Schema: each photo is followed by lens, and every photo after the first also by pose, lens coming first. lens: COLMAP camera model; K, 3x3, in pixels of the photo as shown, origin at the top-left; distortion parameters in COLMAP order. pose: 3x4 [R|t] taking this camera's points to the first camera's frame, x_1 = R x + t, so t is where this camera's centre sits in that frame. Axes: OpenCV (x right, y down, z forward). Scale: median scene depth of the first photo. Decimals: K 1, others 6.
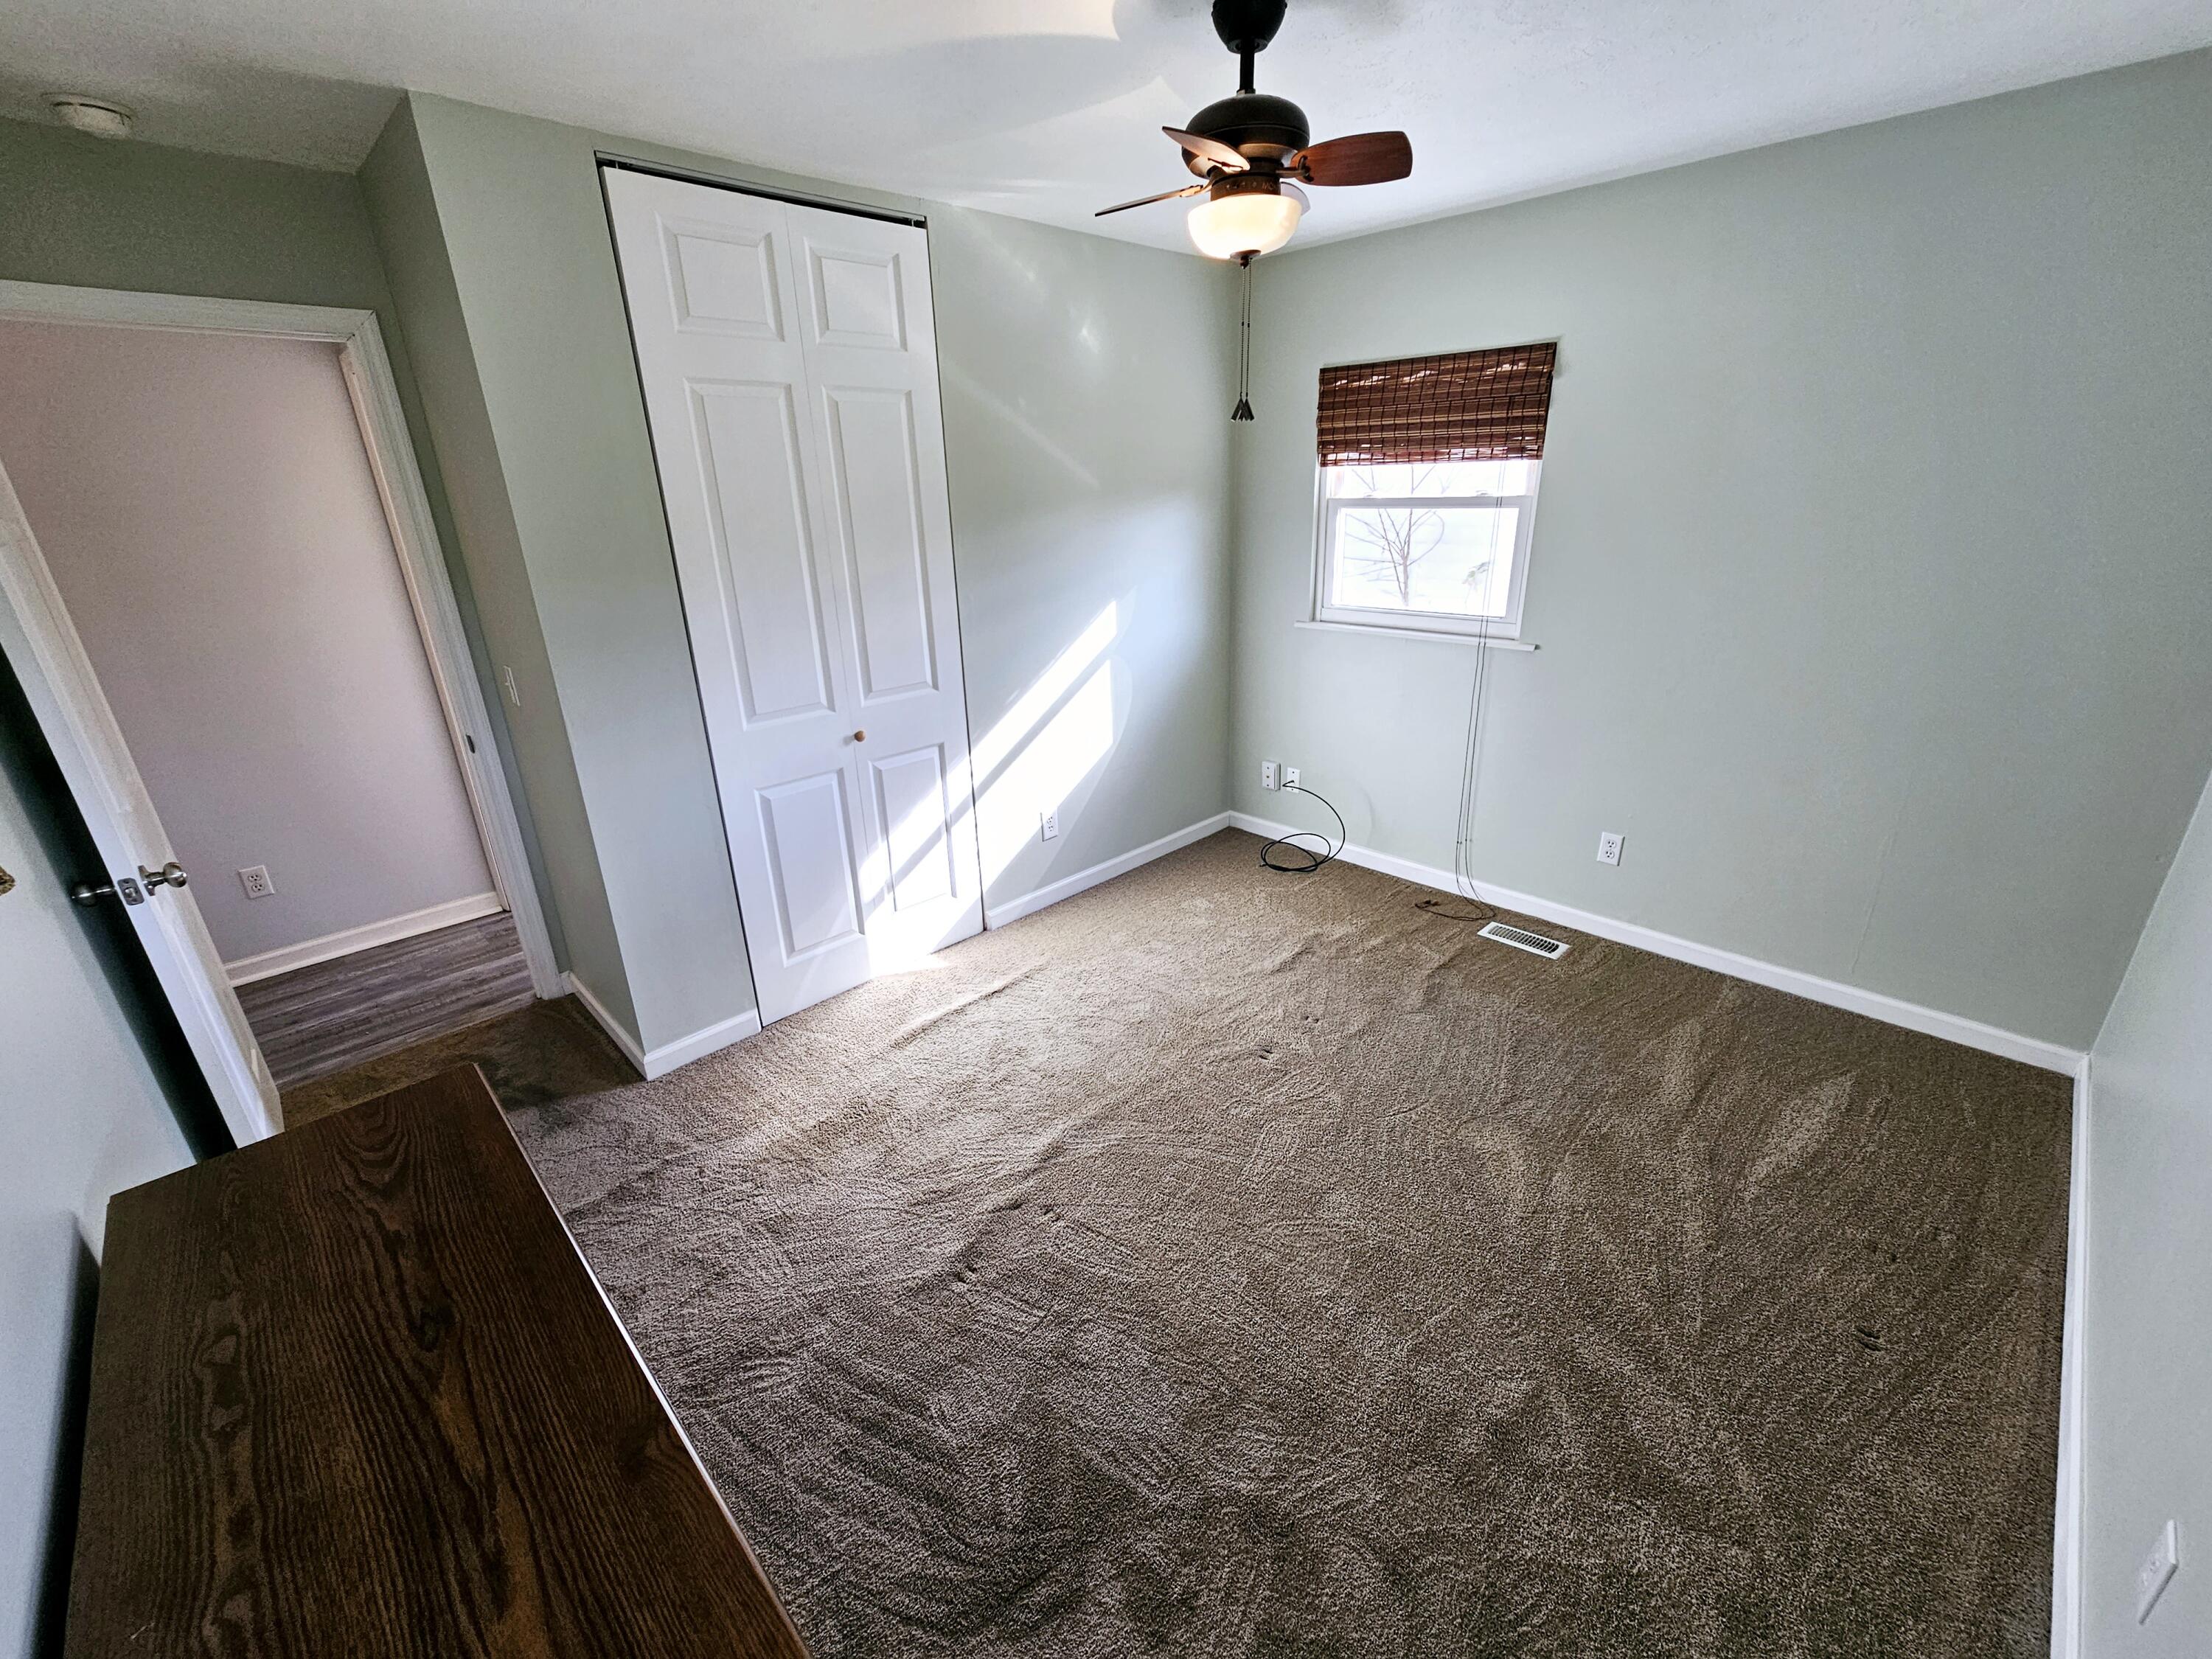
lens RADIAL K [[903.6, 0, 1102.3], [0, 903.6, 829.3], [0, 0, 1]] dist [-0.002615, -0.000474]
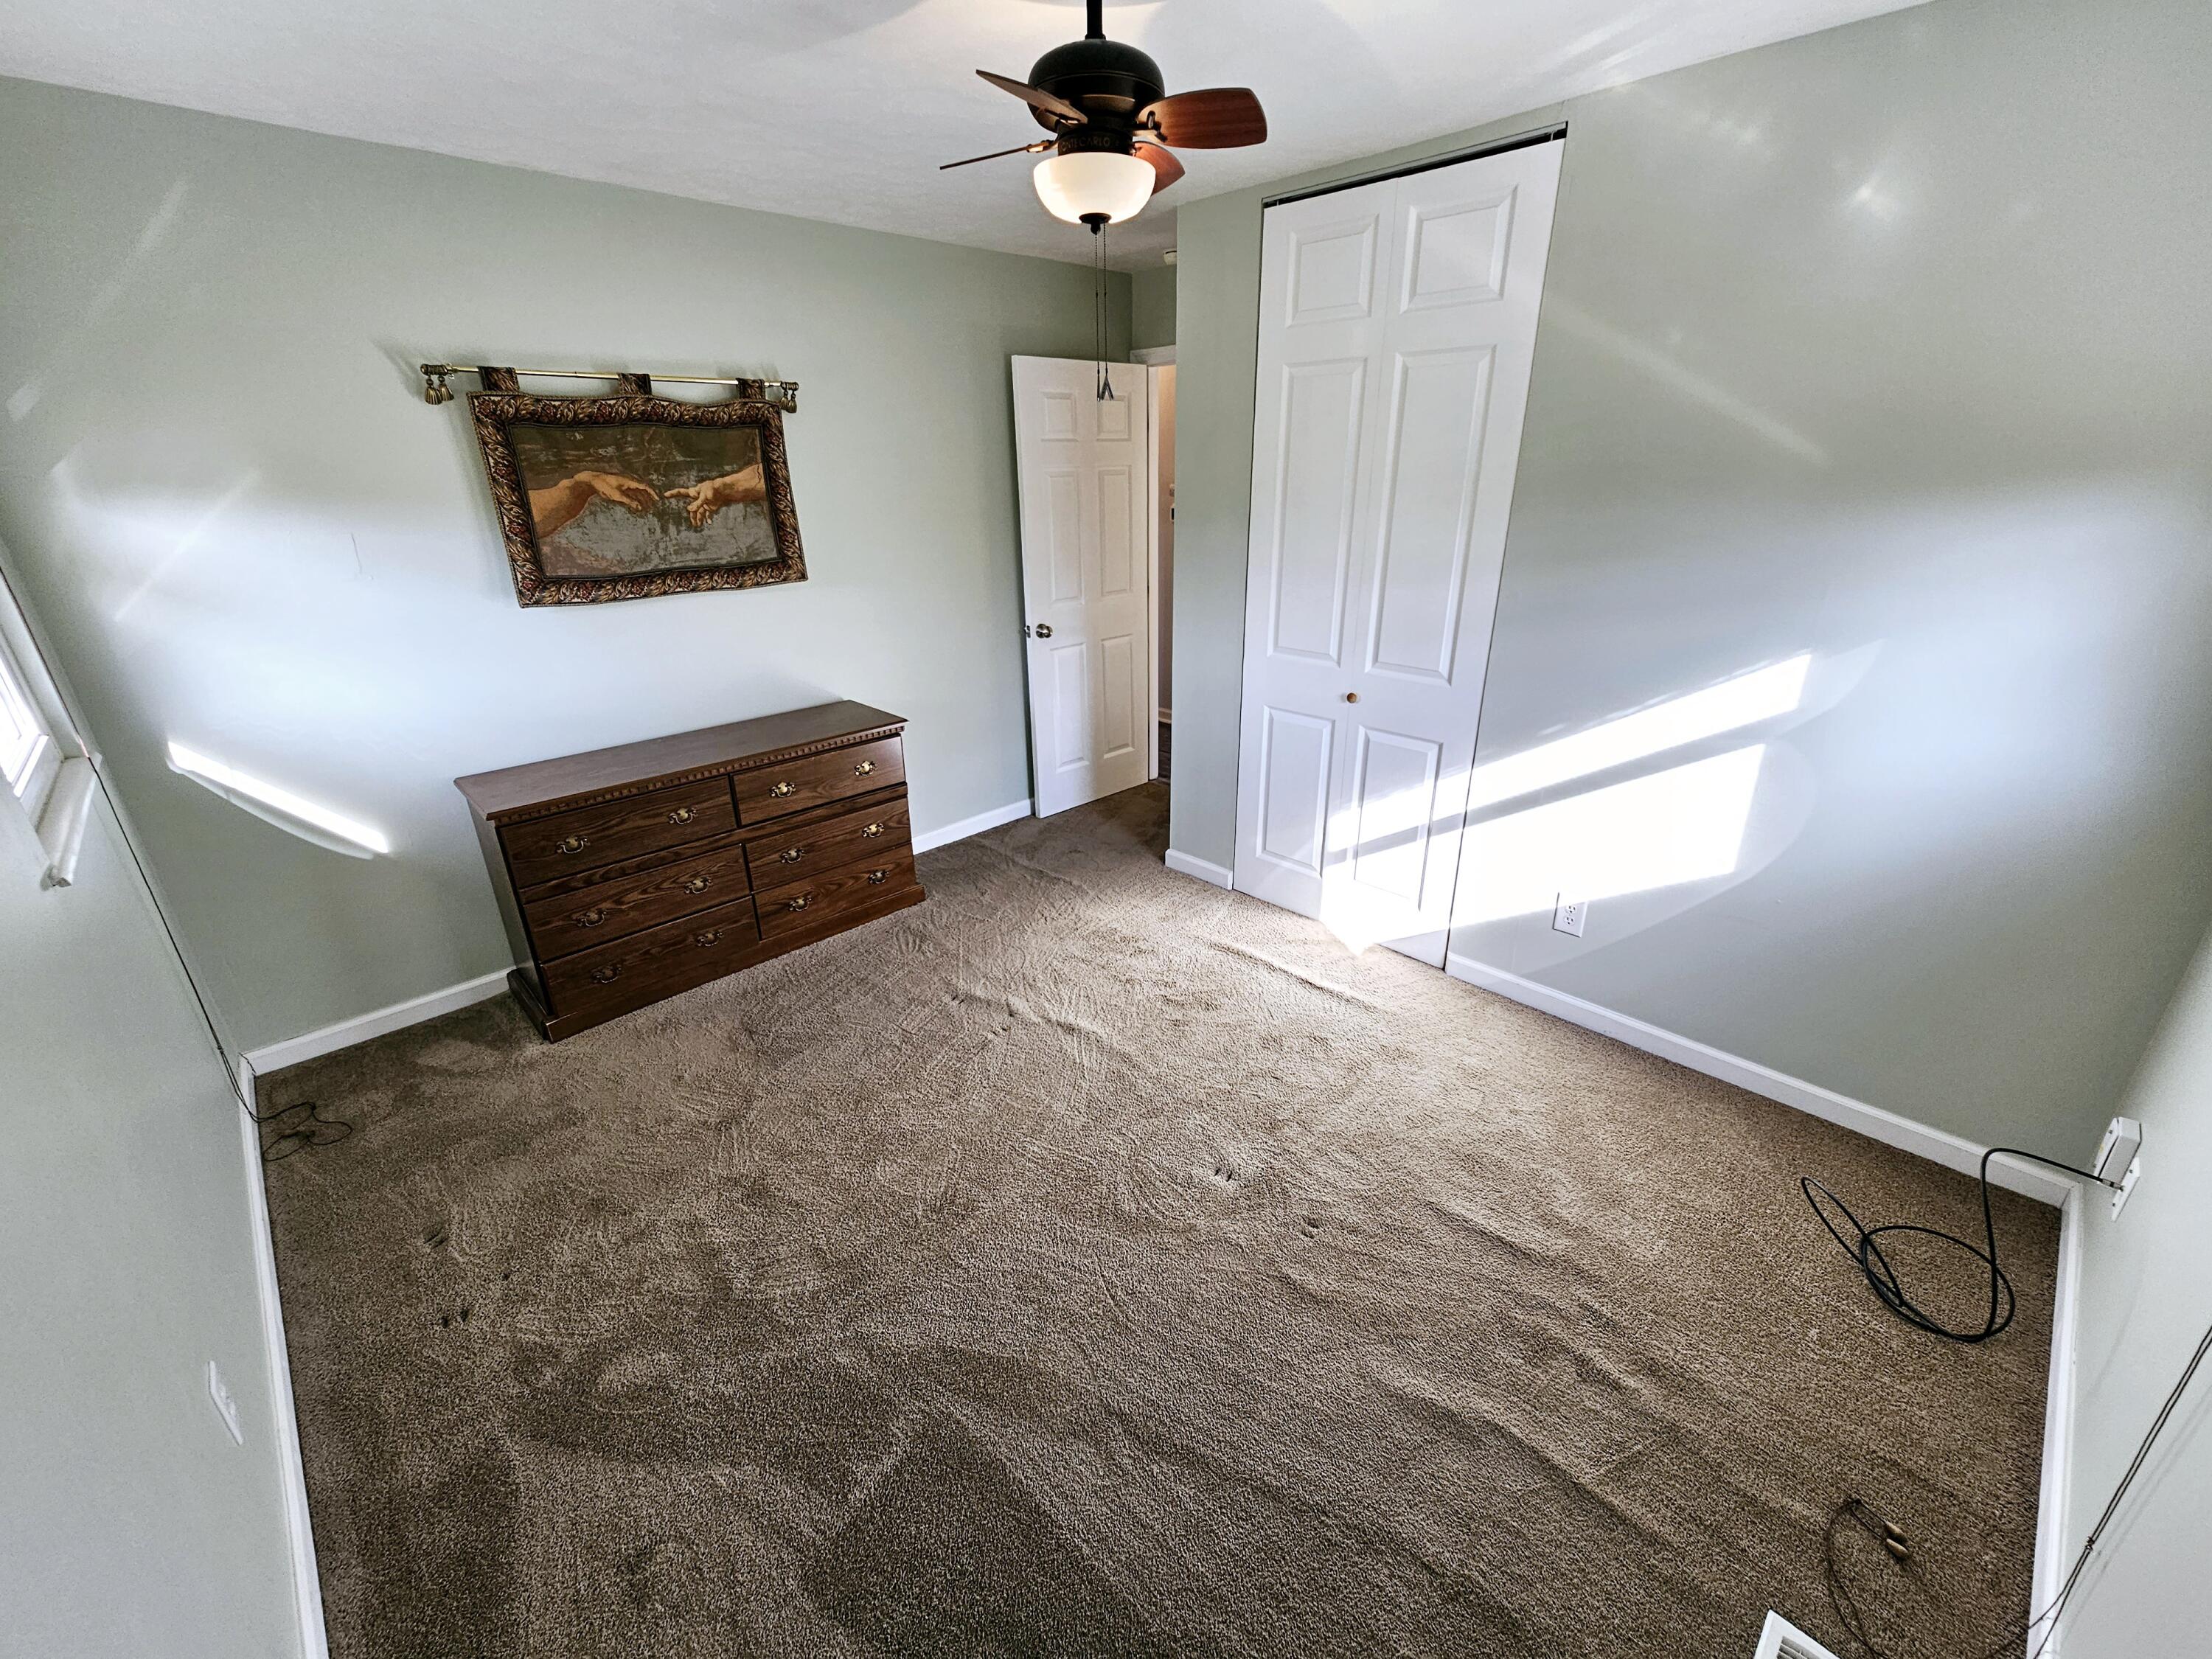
lens RADIAL K [[903.6, 0, 1103.2], [0, 903.6, 824.6], [0, 0, 1]] dist [-0.002615, -0.000474]
pose [[-0.009573, 0.401023, -0.916018, 0.713953], [-0.343149, 0.859115, 0.379698, -0.262307], [0.939232, 0.317966, 0.129386, 0.617614]]
